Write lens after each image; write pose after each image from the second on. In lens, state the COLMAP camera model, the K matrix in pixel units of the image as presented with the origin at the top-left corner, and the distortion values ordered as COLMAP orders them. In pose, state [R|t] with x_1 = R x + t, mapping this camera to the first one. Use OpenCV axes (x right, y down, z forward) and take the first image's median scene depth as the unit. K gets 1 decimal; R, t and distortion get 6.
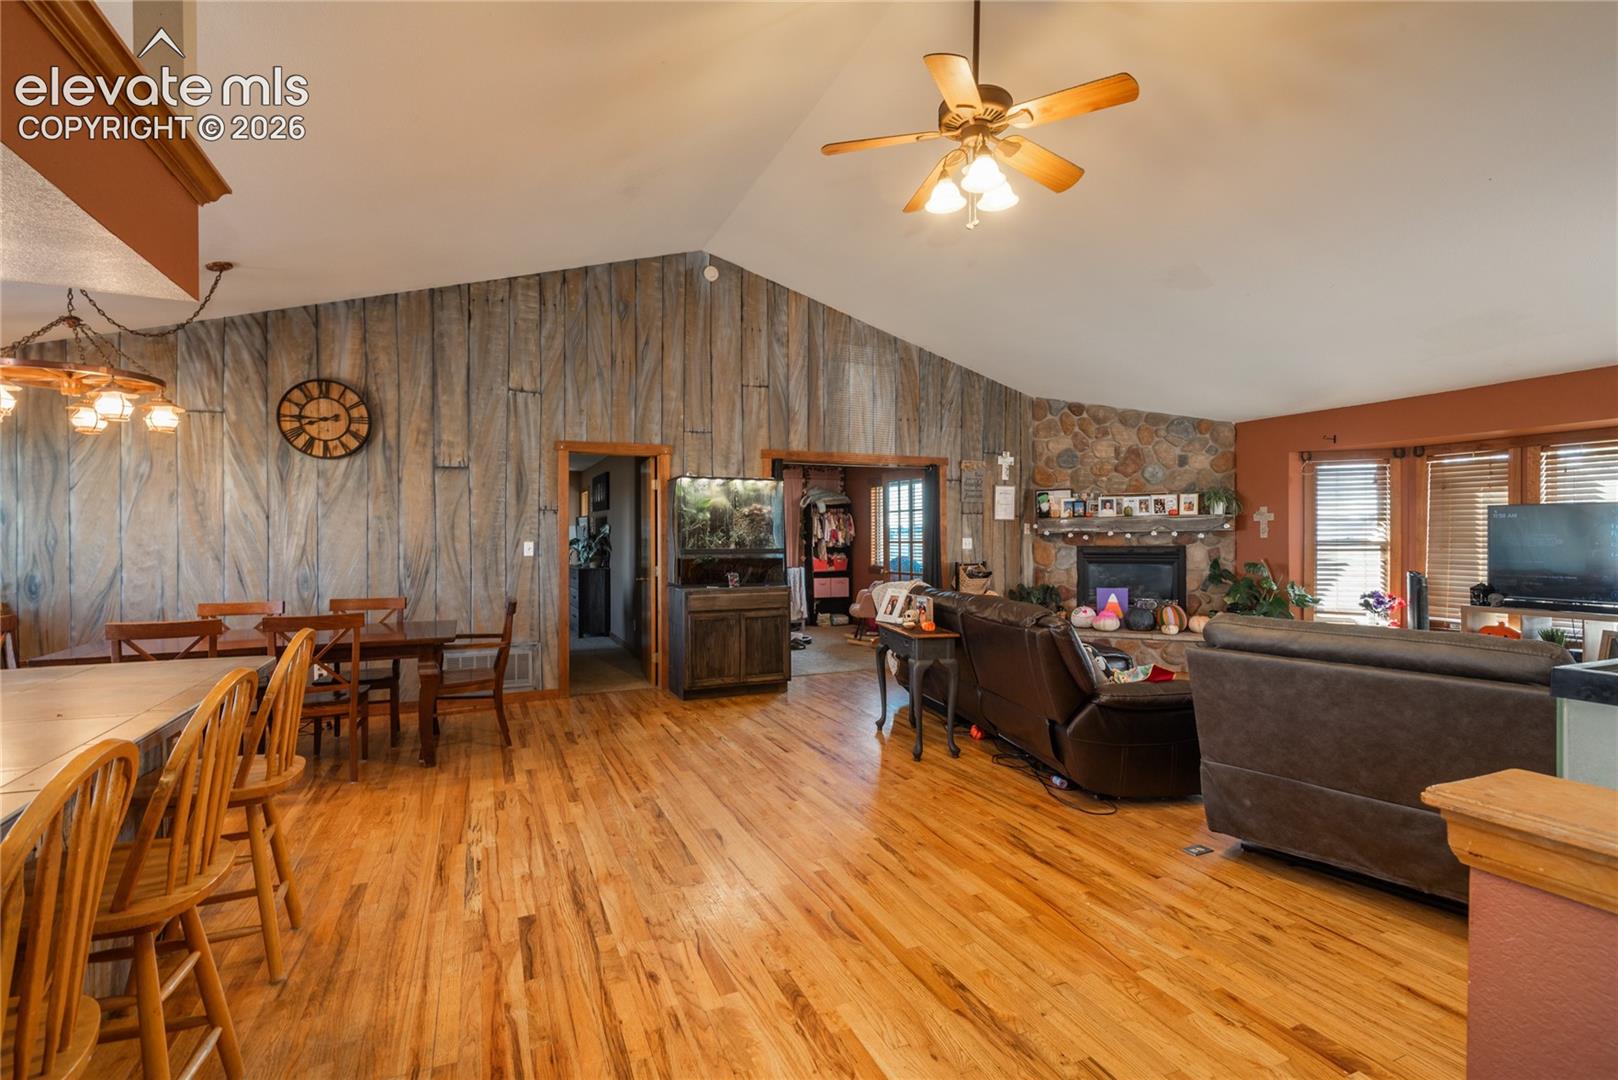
lens RADIAL K [[754.3, 0, 798.0], [0, 754.3, 533.0], [0, 0, 1]] dist [0.020012, -0.006904]
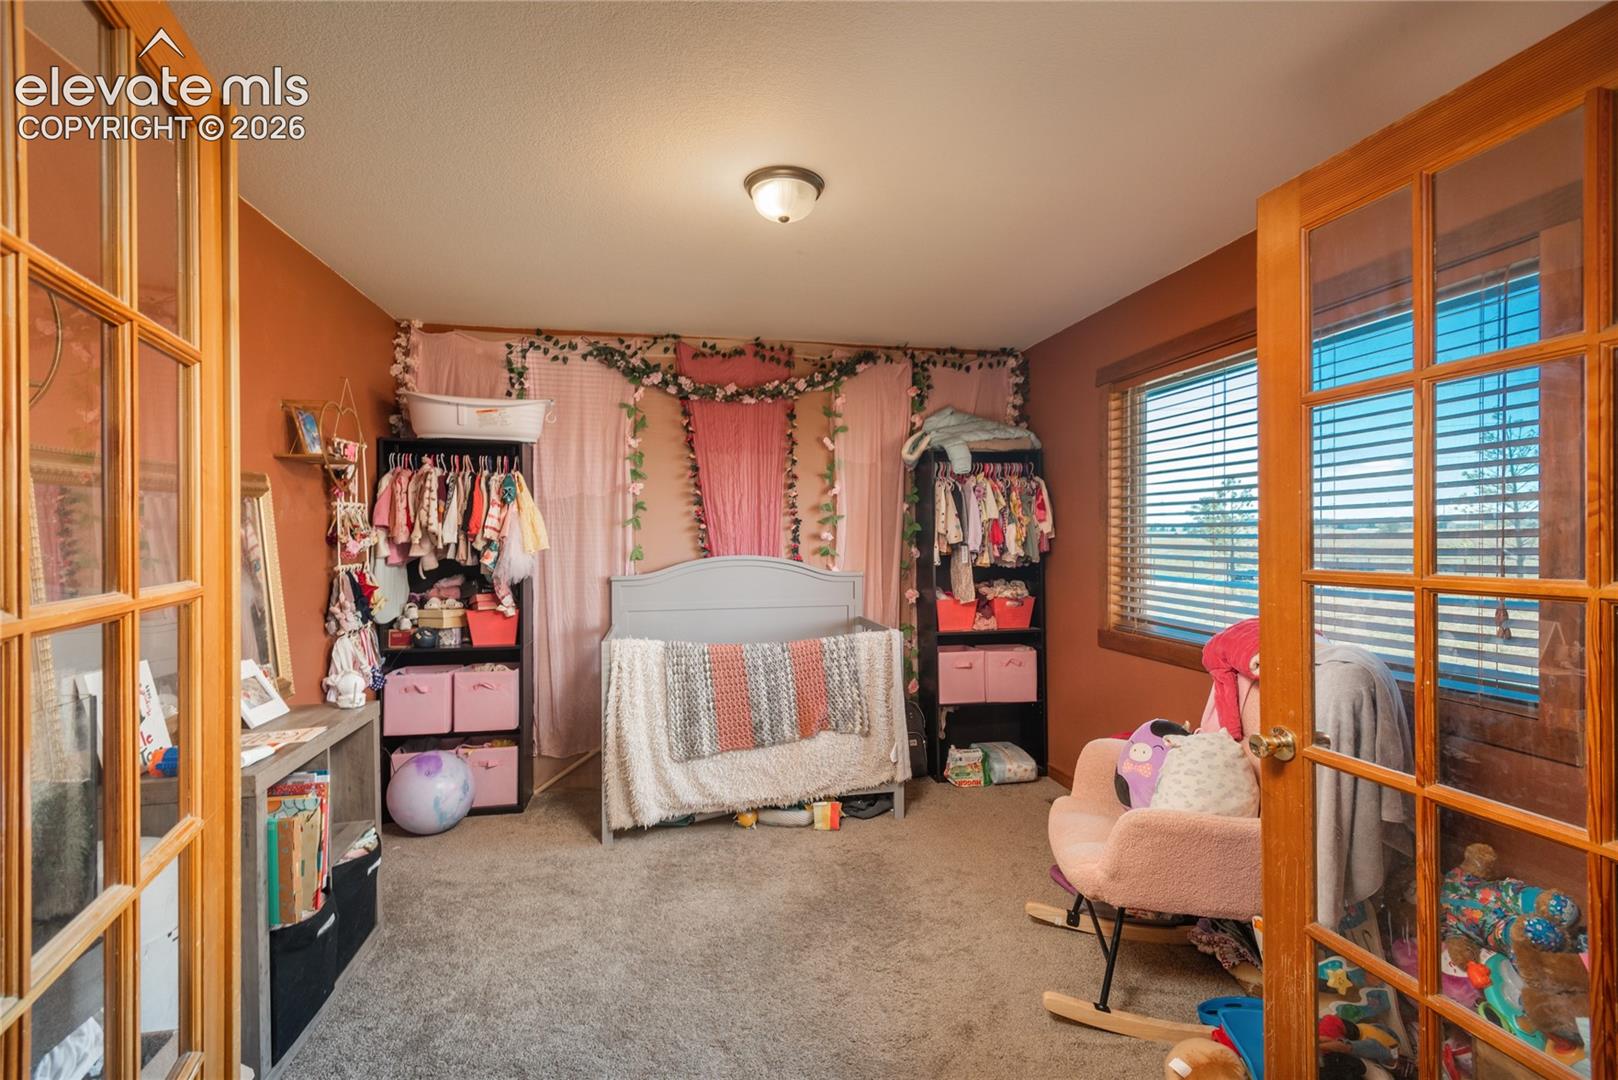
lens RADIAL K [[754.3, 0, 803.7], [0, 754.3, 538.2], [0, 0, 1]] dist [0.020012, -0.006904]
pose [[0.979201, 0.002538, -0.202877, 0.031021], [-0.001695, 0.999989, 0.004331, 0.003254], [0.202886, -0.003897, 0.979195, 0.616506]]
